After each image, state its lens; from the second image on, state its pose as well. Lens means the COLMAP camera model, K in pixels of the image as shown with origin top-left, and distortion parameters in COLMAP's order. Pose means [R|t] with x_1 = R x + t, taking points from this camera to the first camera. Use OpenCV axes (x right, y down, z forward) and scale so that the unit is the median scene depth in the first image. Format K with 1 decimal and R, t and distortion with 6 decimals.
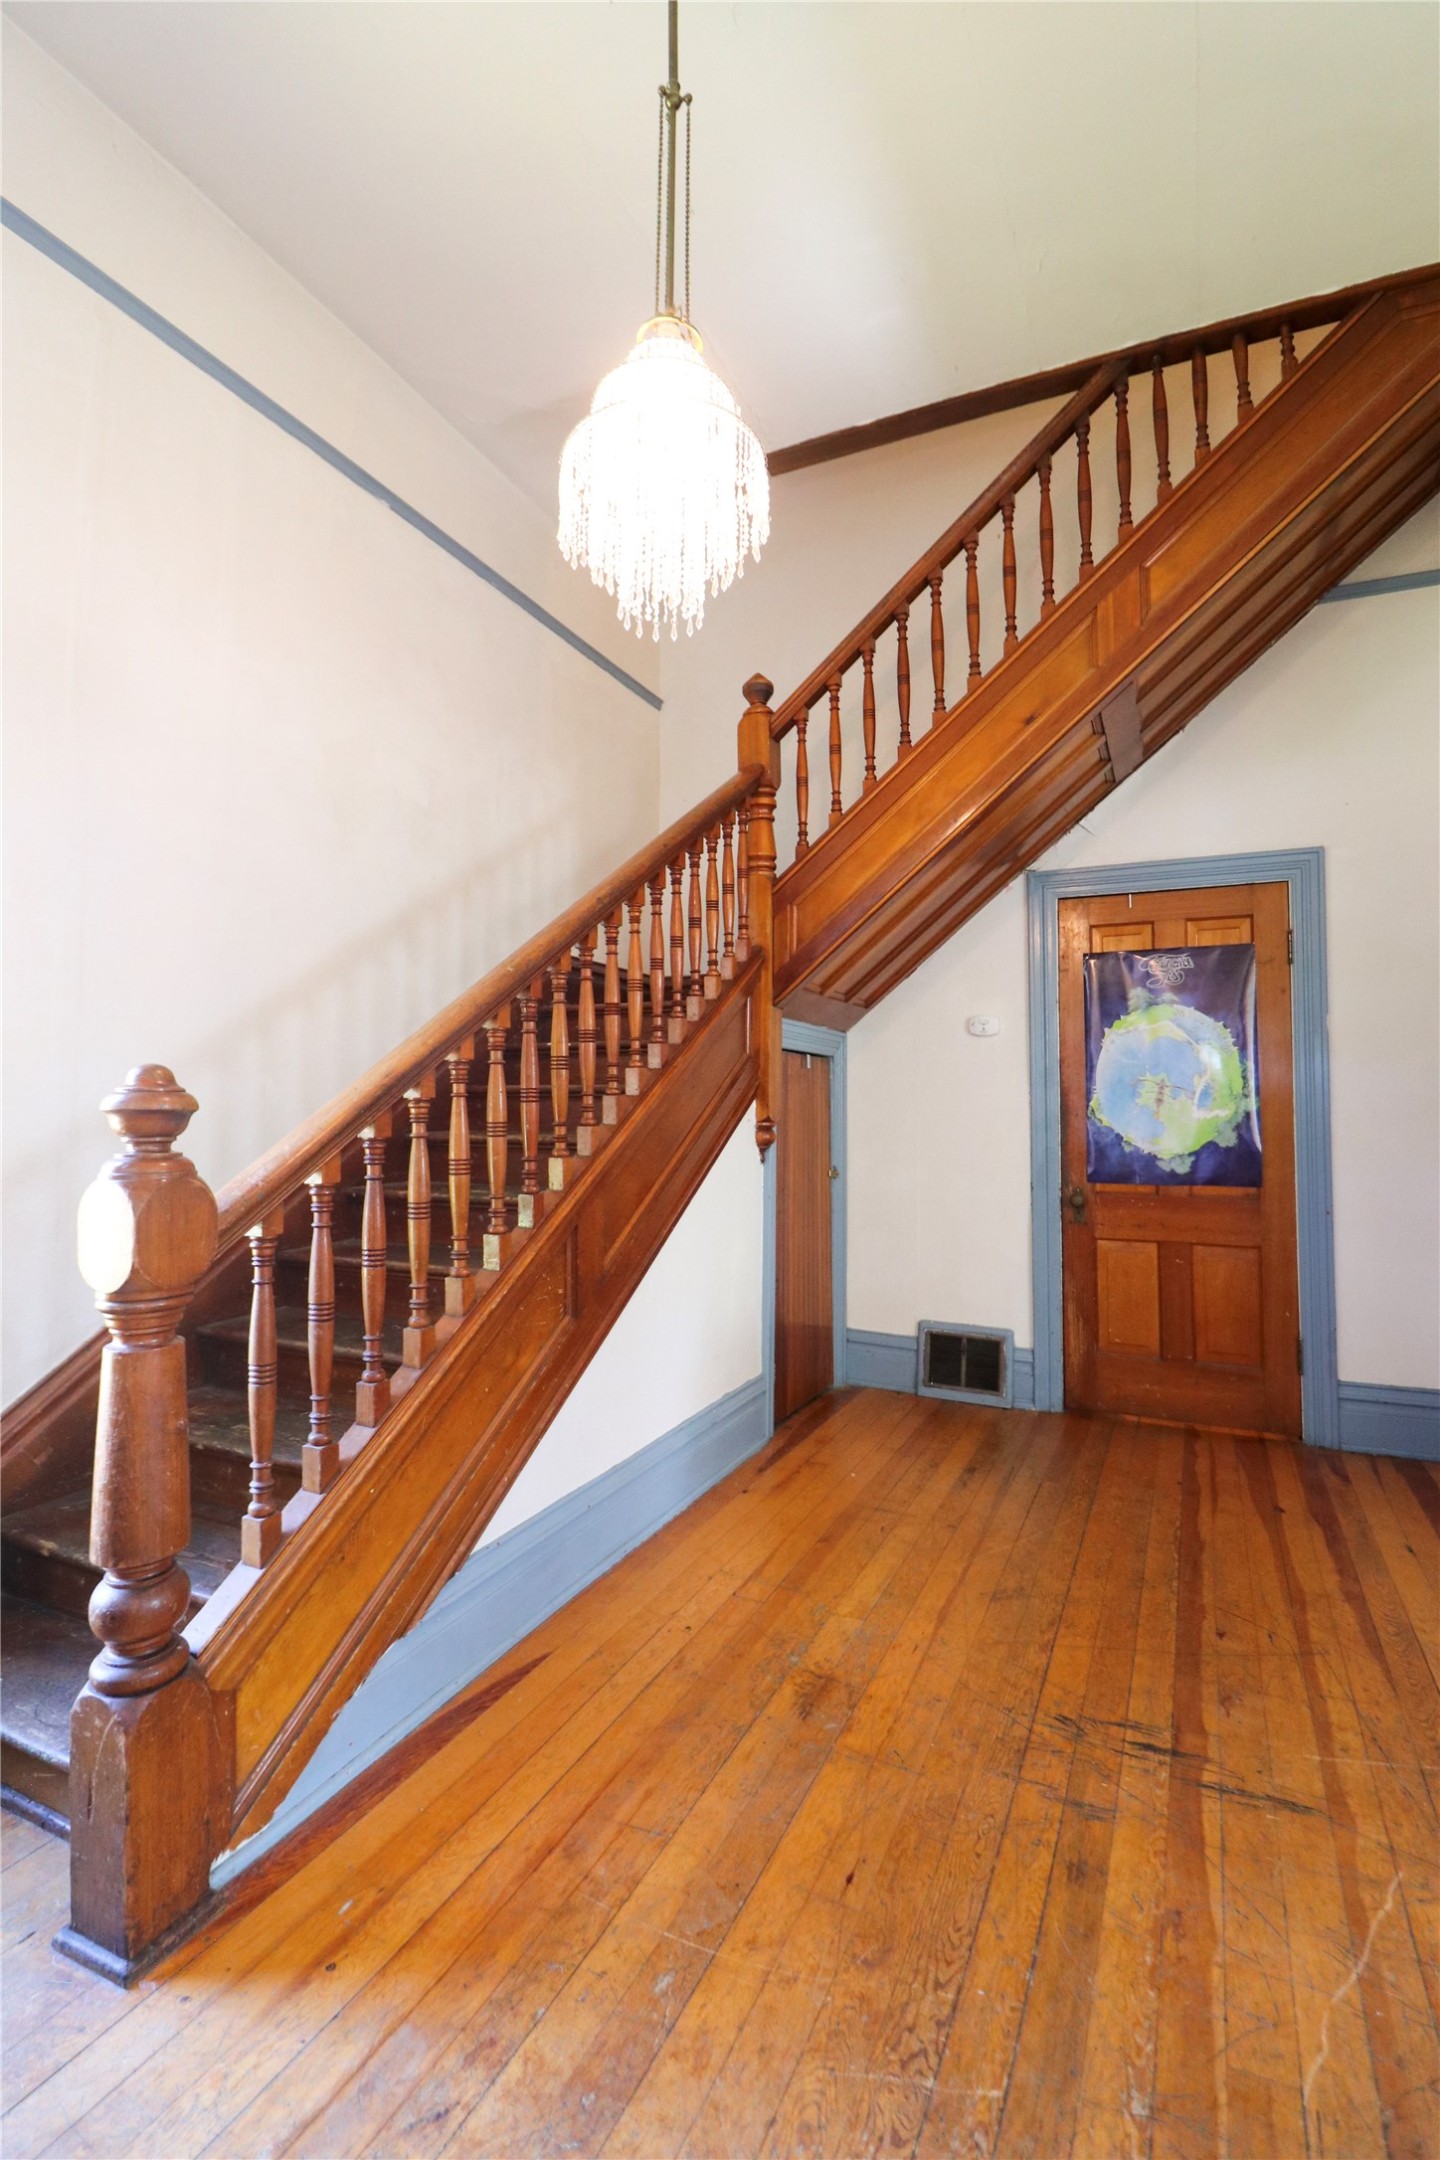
lens RADIAL K [[998.0, 0, 711.5], [0, 998.0, 1046.0], [0, 0, 1]] dist [0.000697, -0.016444]
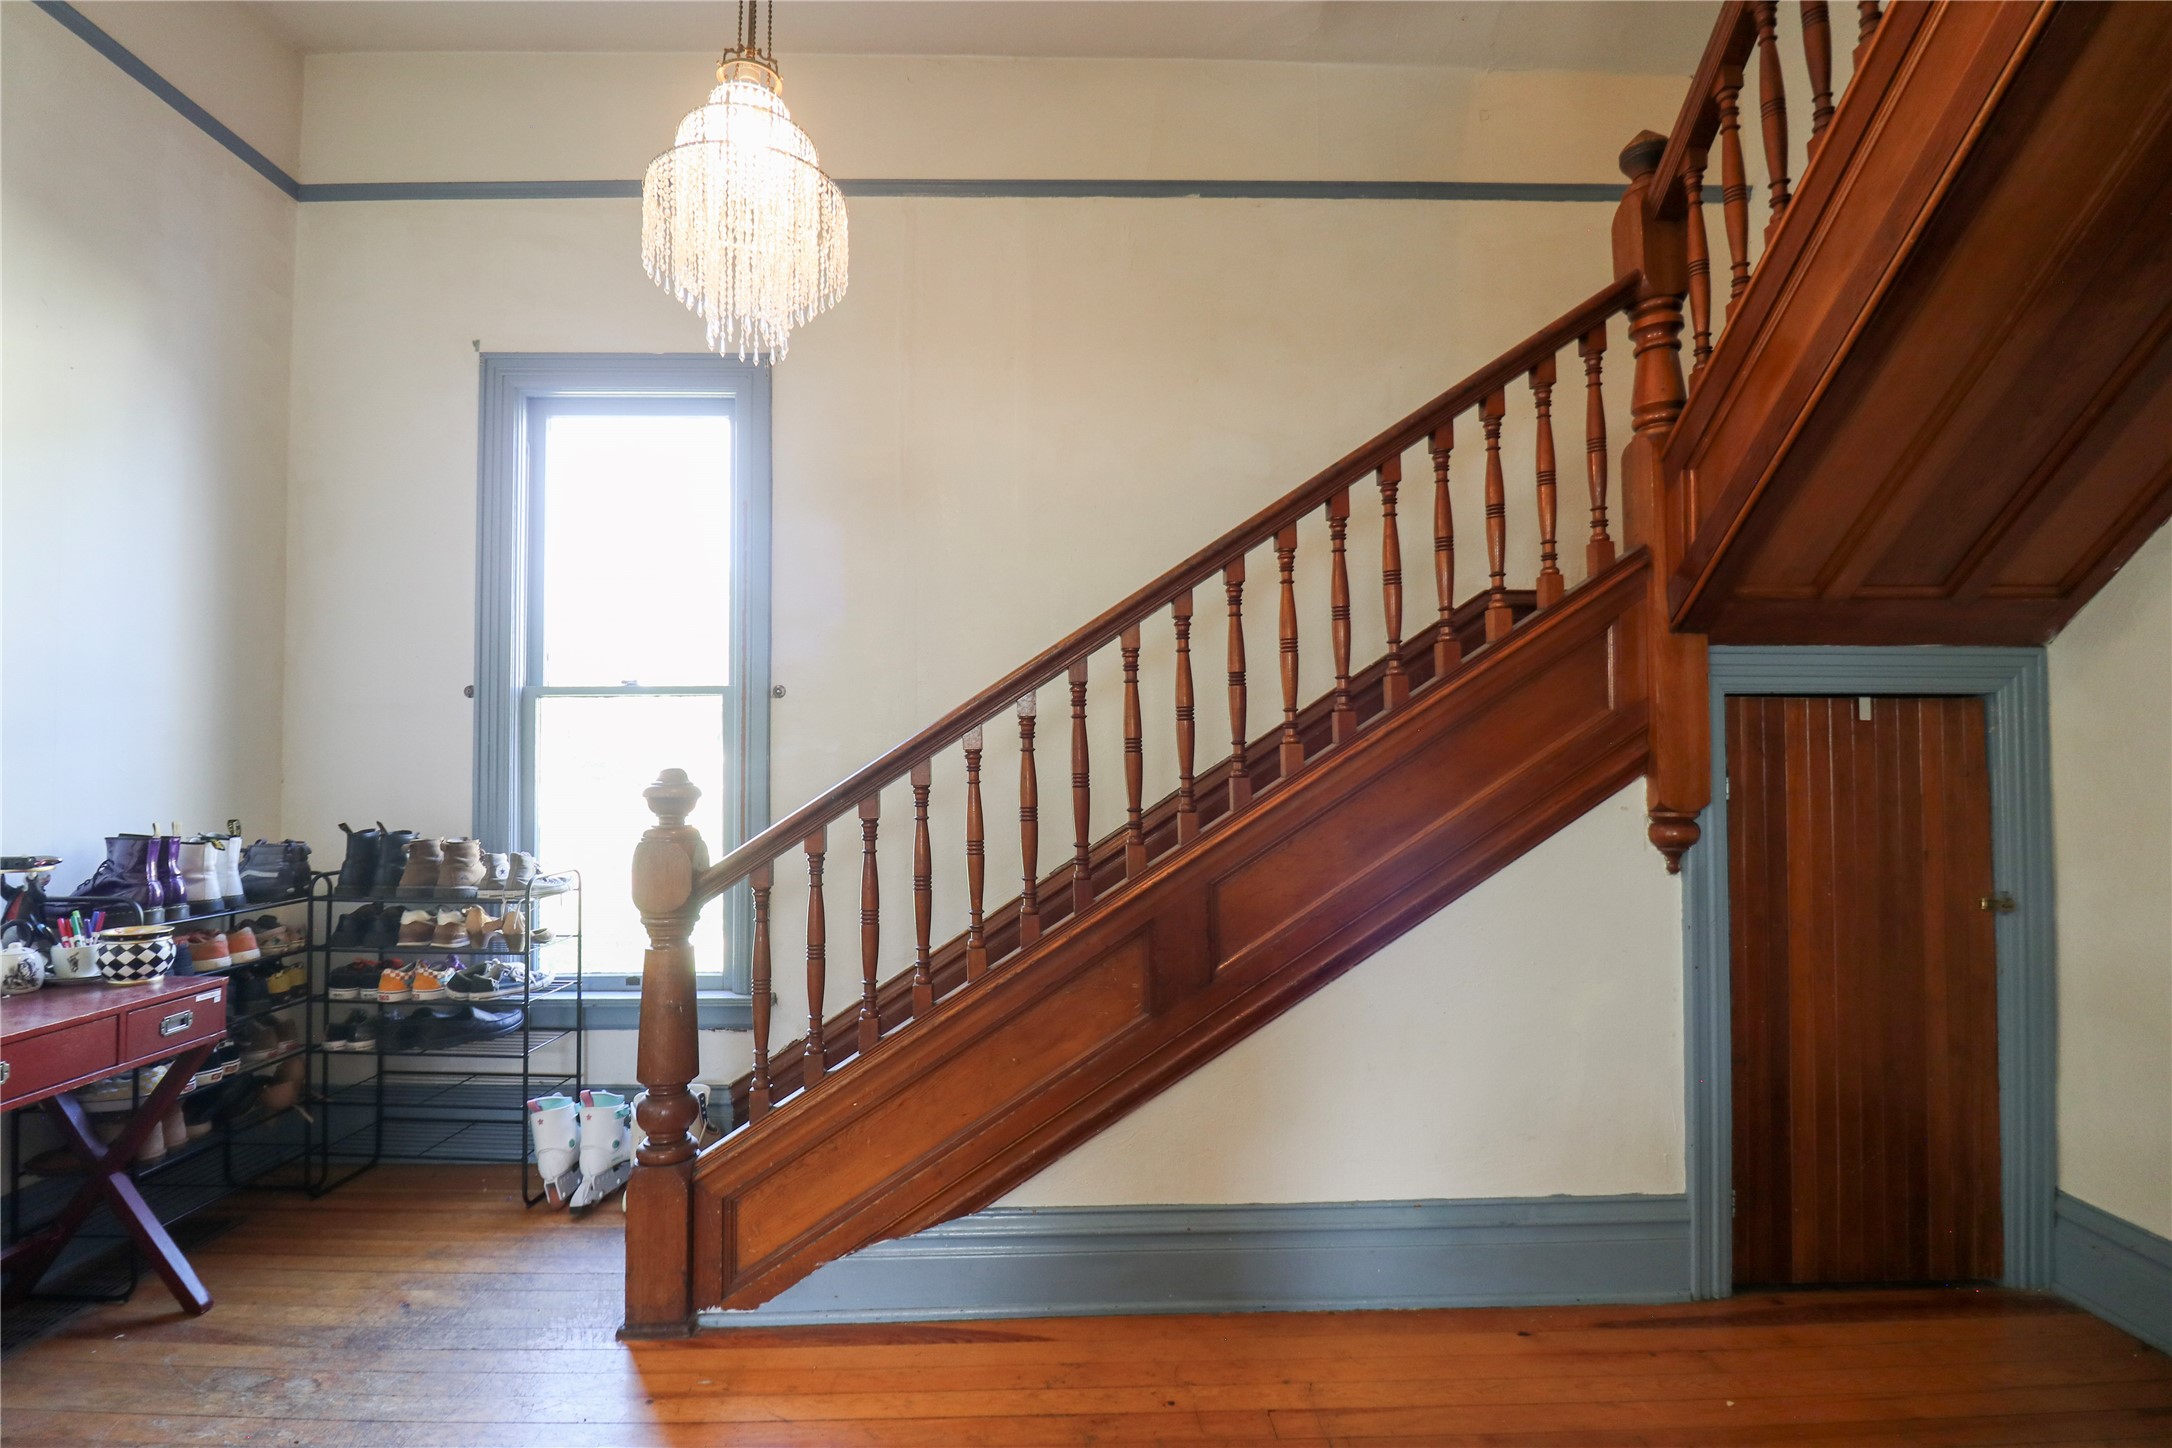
lens RADIAL K [[1003.6, 0, 1078.7], [0, 1003.6, 712.2], [0, 0, 1]] dist [0.000697, -0.016444]
pose [[0.448182, -0.044199, -0.892849, 0.589898], [0.061552, 0.997932, -0.018504, -0.000186], [0.891821, -0.046664, 0.449976, 0.454474]]
